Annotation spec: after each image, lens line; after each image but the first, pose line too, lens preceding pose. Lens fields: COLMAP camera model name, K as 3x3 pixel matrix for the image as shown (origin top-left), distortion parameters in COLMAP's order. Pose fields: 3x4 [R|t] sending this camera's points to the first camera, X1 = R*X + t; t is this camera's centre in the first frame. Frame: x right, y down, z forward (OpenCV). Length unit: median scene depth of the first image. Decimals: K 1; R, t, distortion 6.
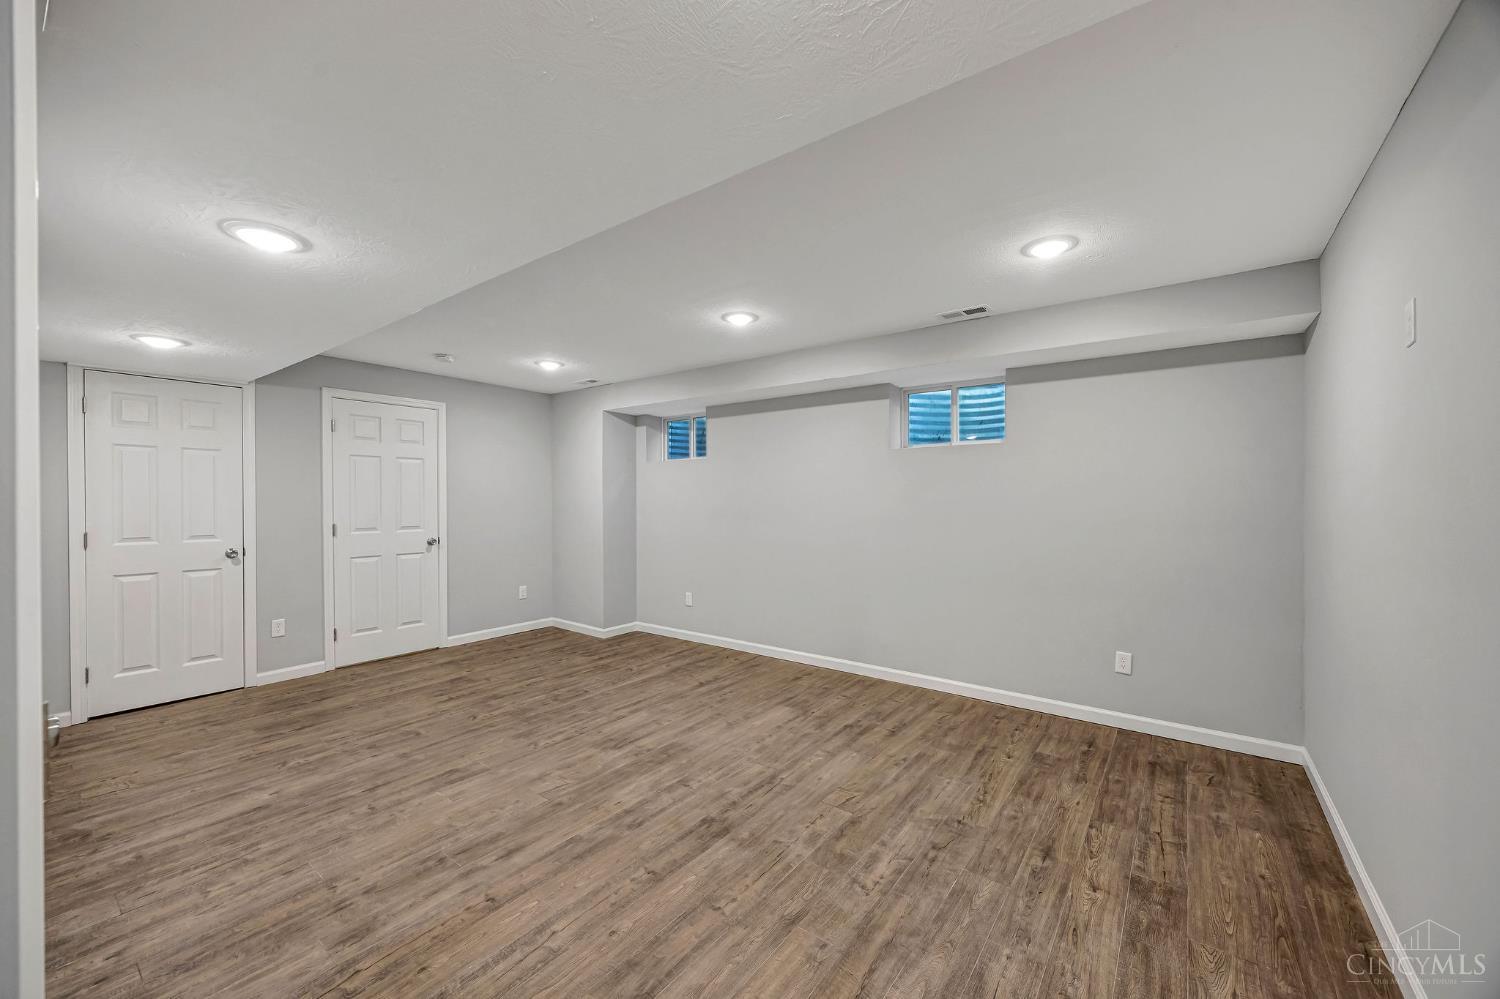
lens RADIAL K [[578.0, 0, 754.1], [0, 578.0, 497.9], [0, 0, 1]] dist [0.000919, 0.000119]
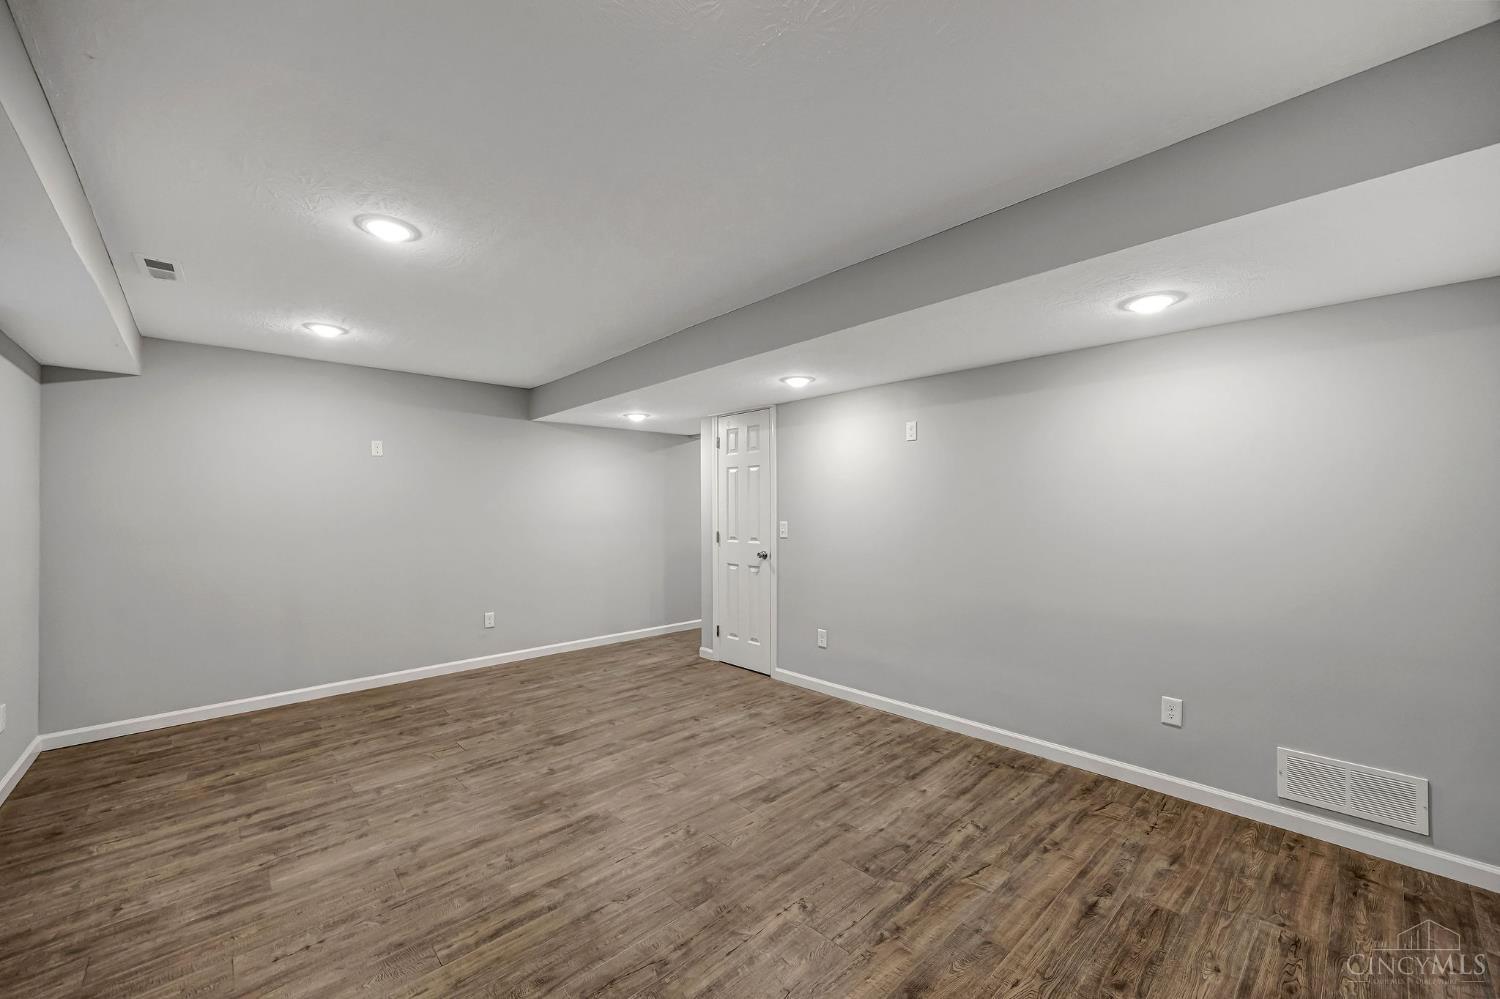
lens RADIAL K [[588.6, 0, 756.0], [0, 588.6, 510.3], [0, 0, 1]] dist [0.001275, -0.000198]
pose [[-0.983841, 0.013597, 0.178529, -0.691568], [0.014091, 0.999900, 0.001503, 0.003034], [-0.178491, 0.003995, -0.983933, 1.978595]]
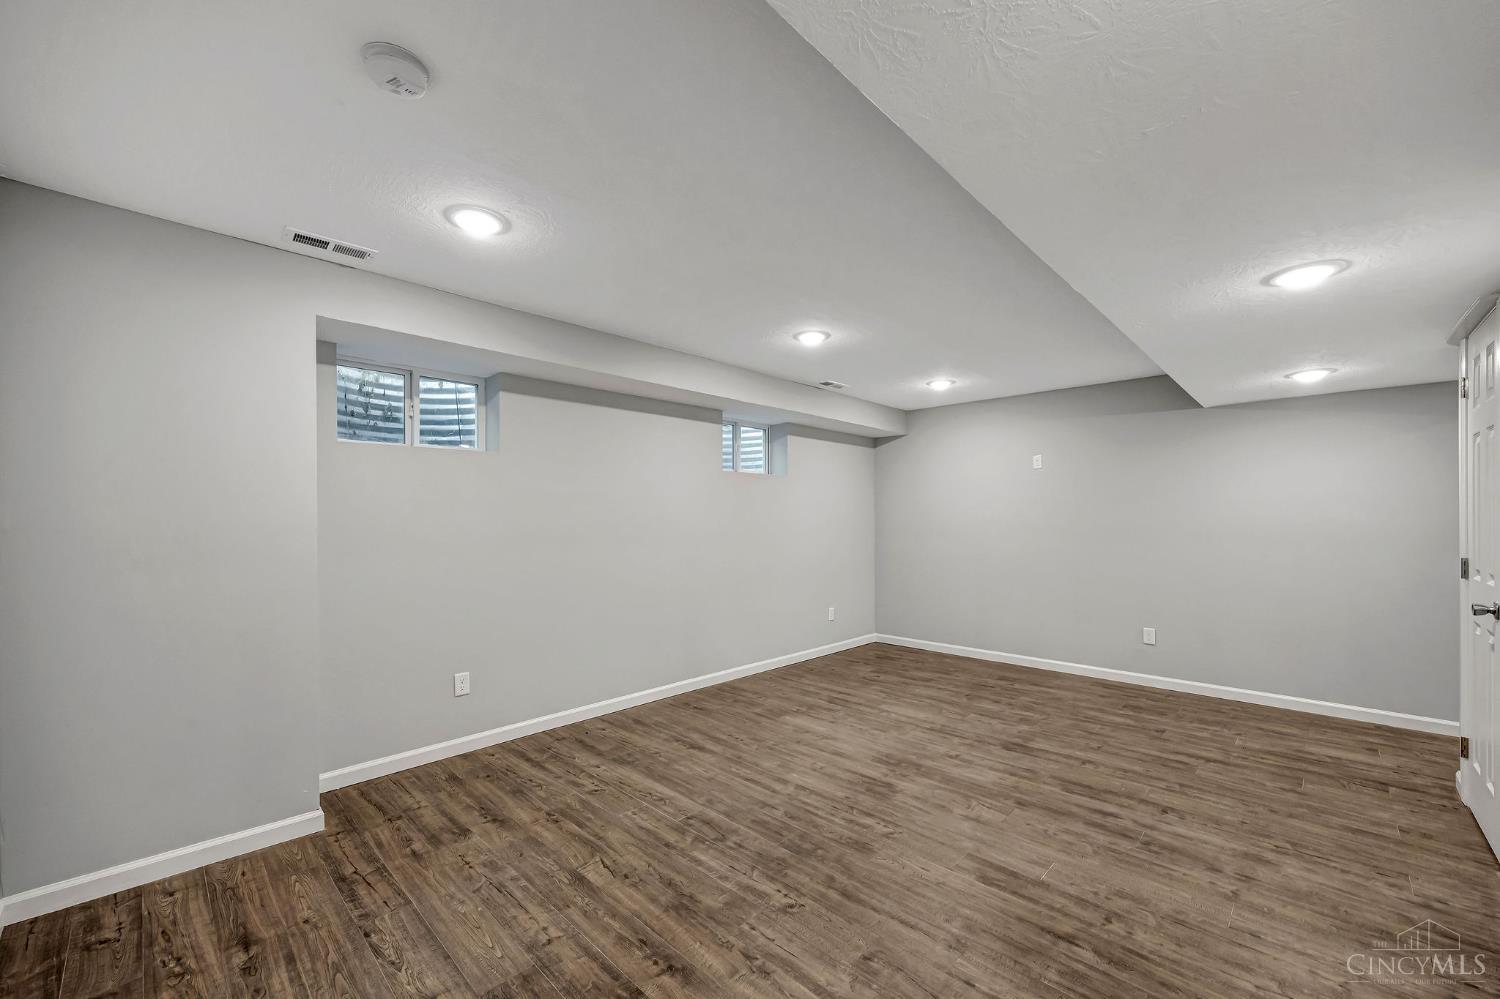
lens RADIAL K [[588.6, 0, 756.0], [0, 588.6, 510.3], [0, 0, 1]] dist [0.001275, -0.000198]
pose [[0.122209, 0.016783, 0.992363, -1.343891], [-0.001800, 0.999859, -0.016688, 0.010607], [-0.992503, 0.000253, 0.122222, 1.226377]]
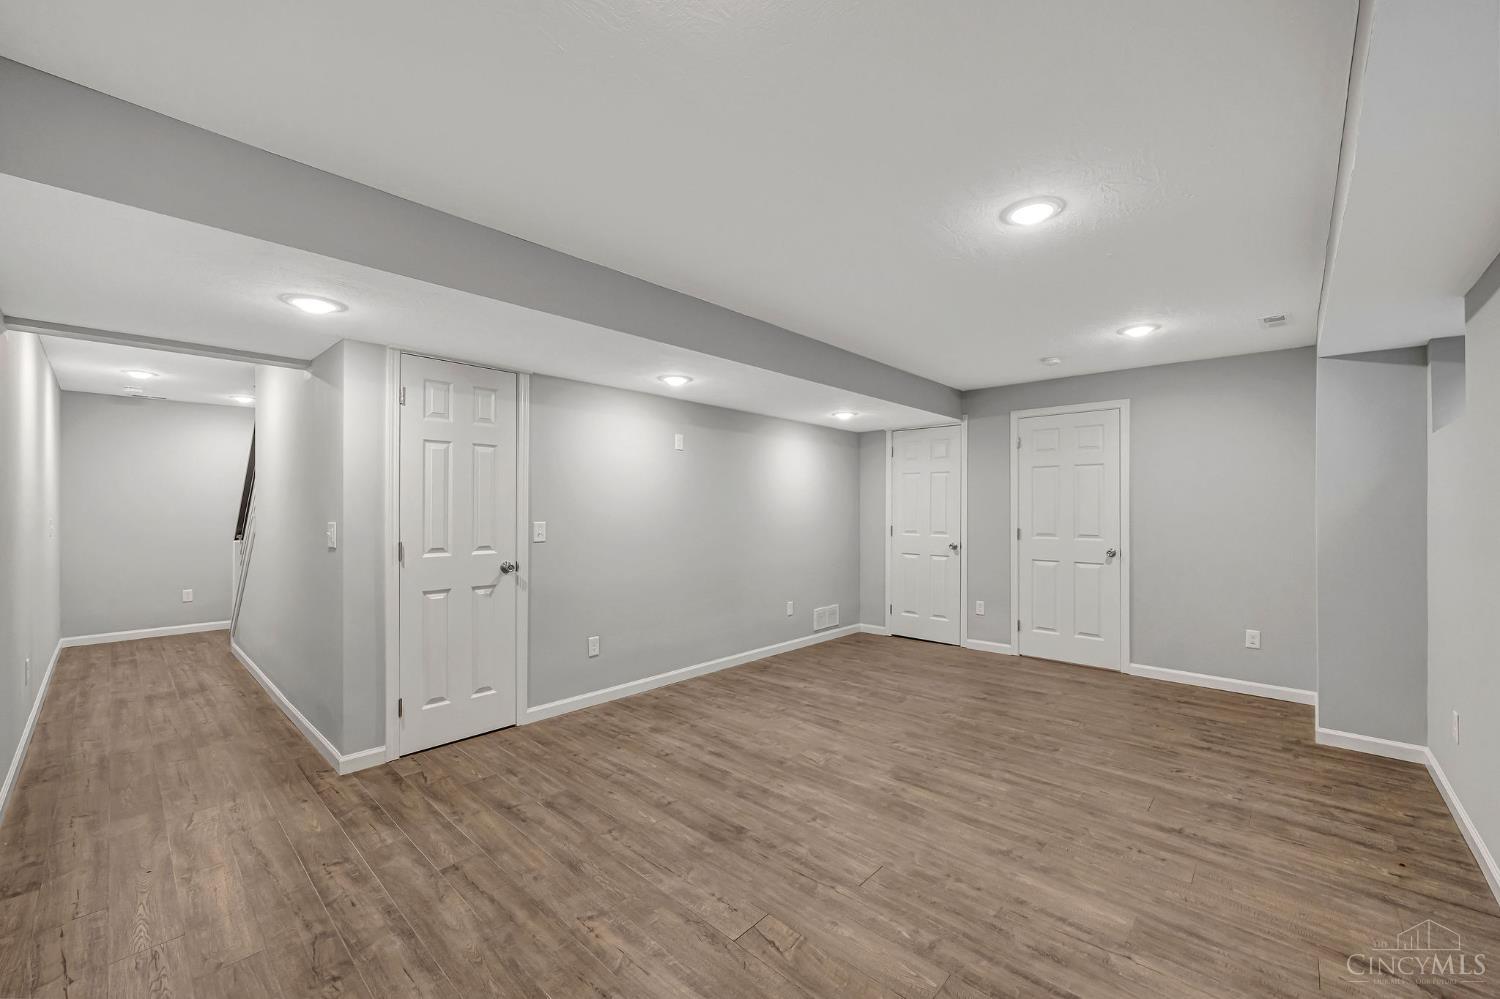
lens RADIAL K [[588.6, 0, 756.0], [0, 588.6, 510.3], [0, 0, 1]] dist [0.001275, -0.000198]
pose [[-0.094316, 0.005692, -0.995526, 0.791959], [-0.000391, 0.999983, 0.005755, 0.003218], [0.995542, 0.000932, -0.094313, 0.965799]]
